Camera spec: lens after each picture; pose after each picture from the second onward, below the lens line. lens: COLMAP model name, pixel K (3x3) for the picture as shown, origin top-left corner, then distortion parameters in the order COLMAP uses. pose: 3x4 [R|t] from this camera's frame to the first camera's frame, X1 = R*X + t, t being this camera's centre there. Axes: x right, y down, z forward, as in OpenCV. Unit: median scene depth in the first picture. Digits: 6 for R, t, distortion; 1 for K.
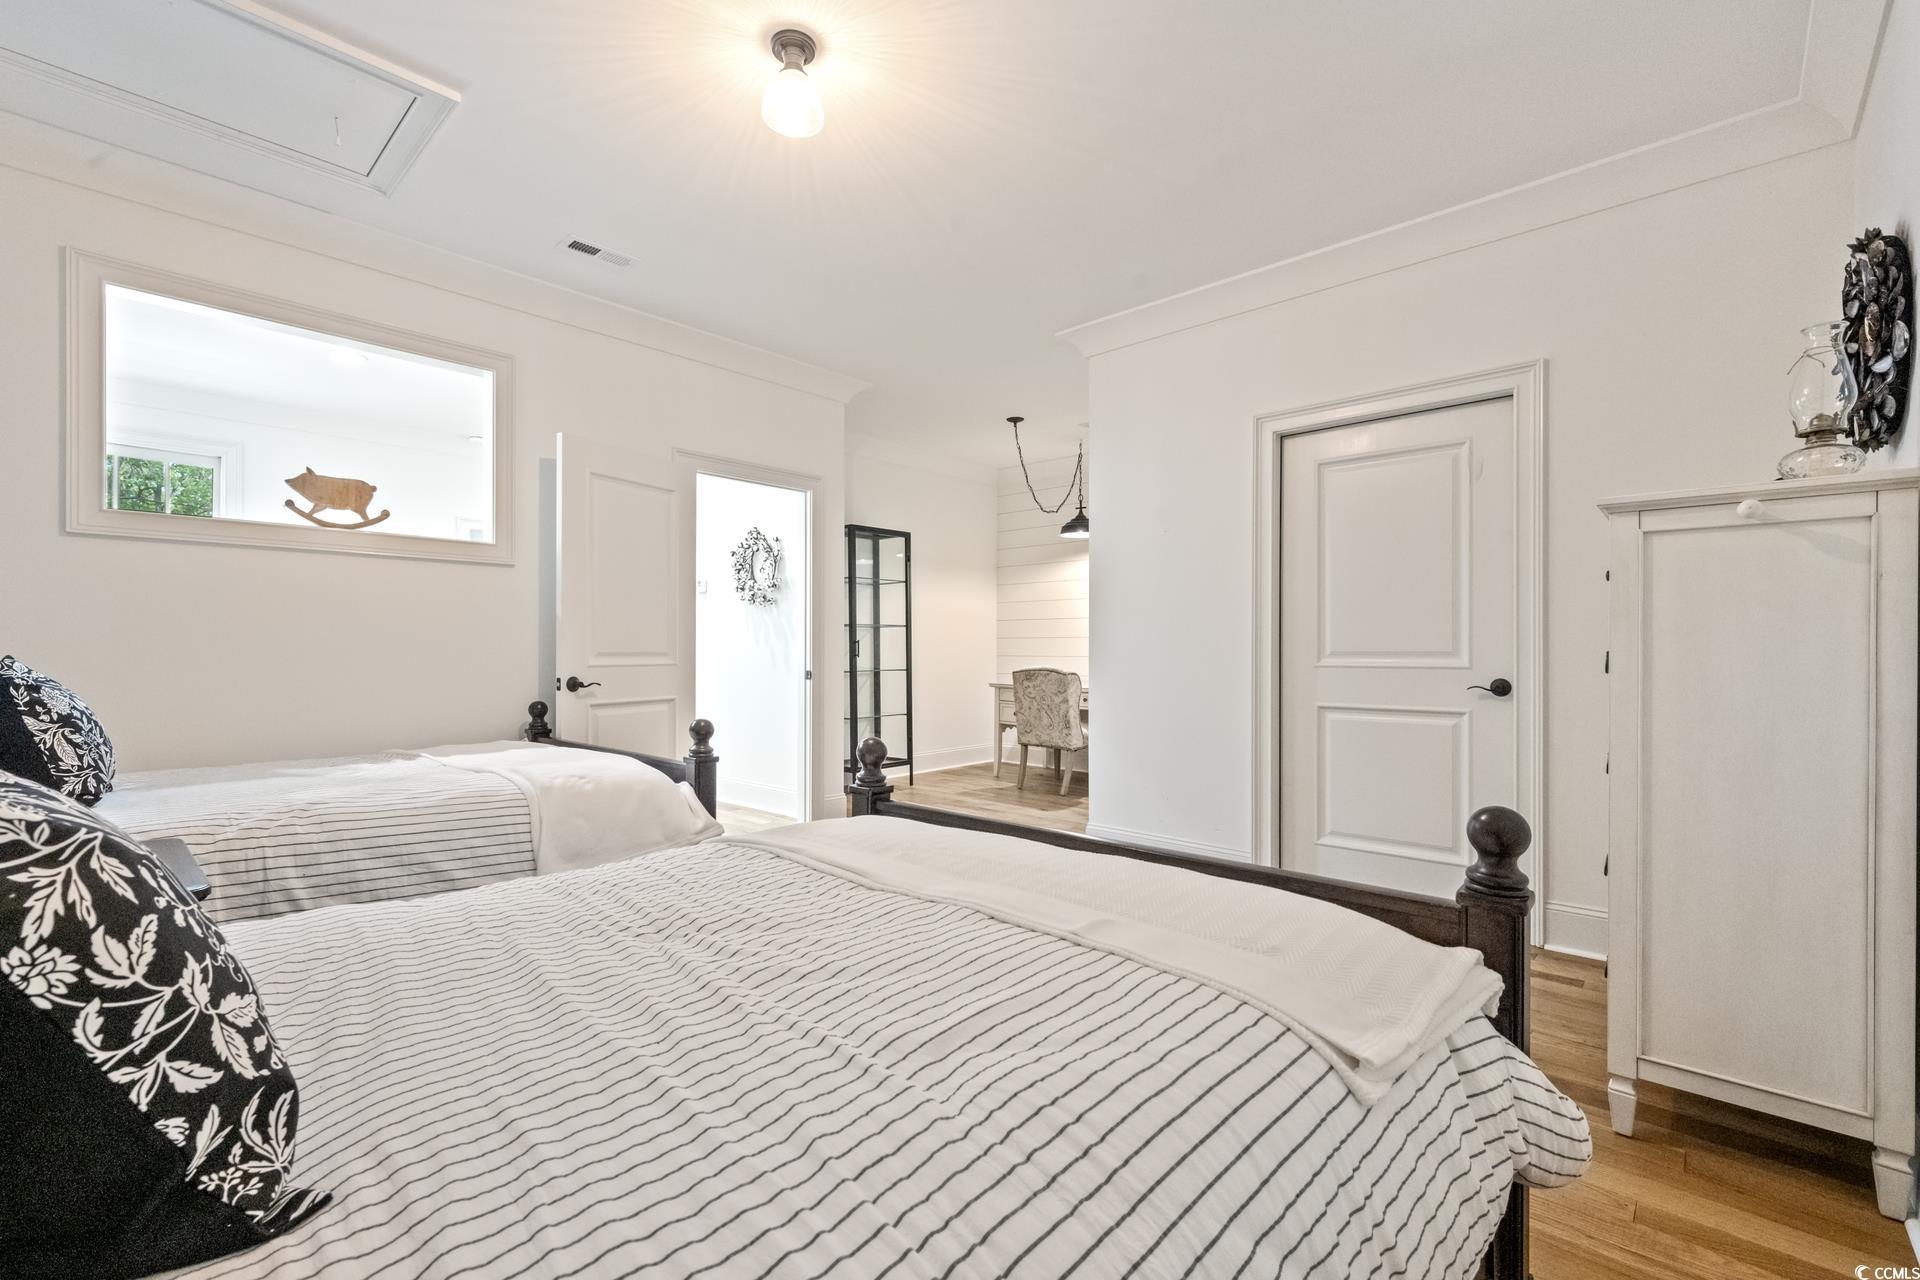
lens RADIAL K [[839.3, 0, 957.2], [0, 839.3, 645.6], [0, 0, 1]] dist [-0.009430, 0.000773]
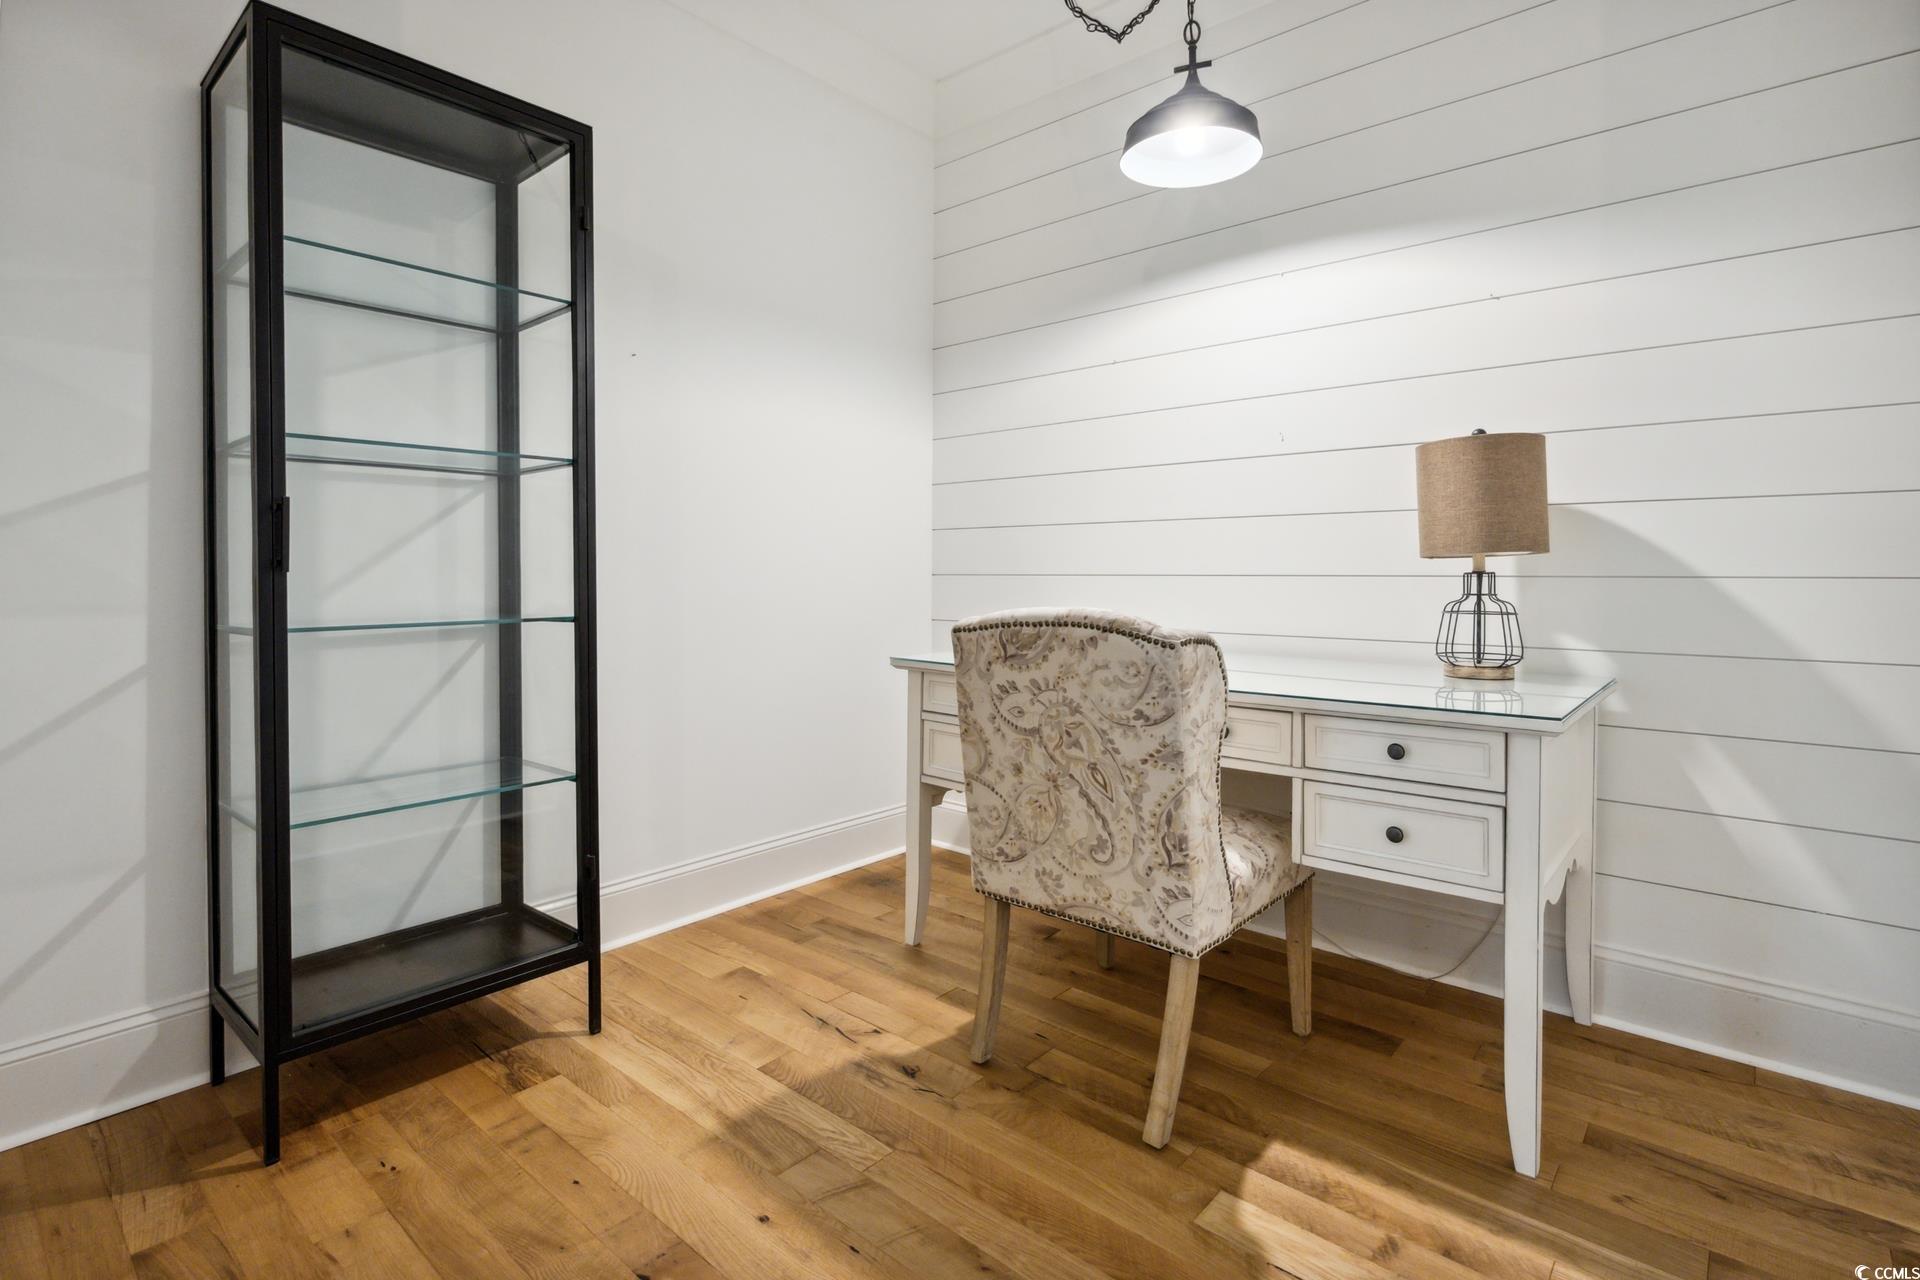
lens RADIAL K [[923.0, 0, 974.4], [0, 923.0, 581.6], [0, 0, 1]] dist [0.000371, 0.000019]
pose [[0.999037, 0.001230, 0.043851, 0.061636], [-0.001744, 0.999930, 0.011688, 0.013921], [-0.043834, -0.011753, 0.998970, 0.727770]]
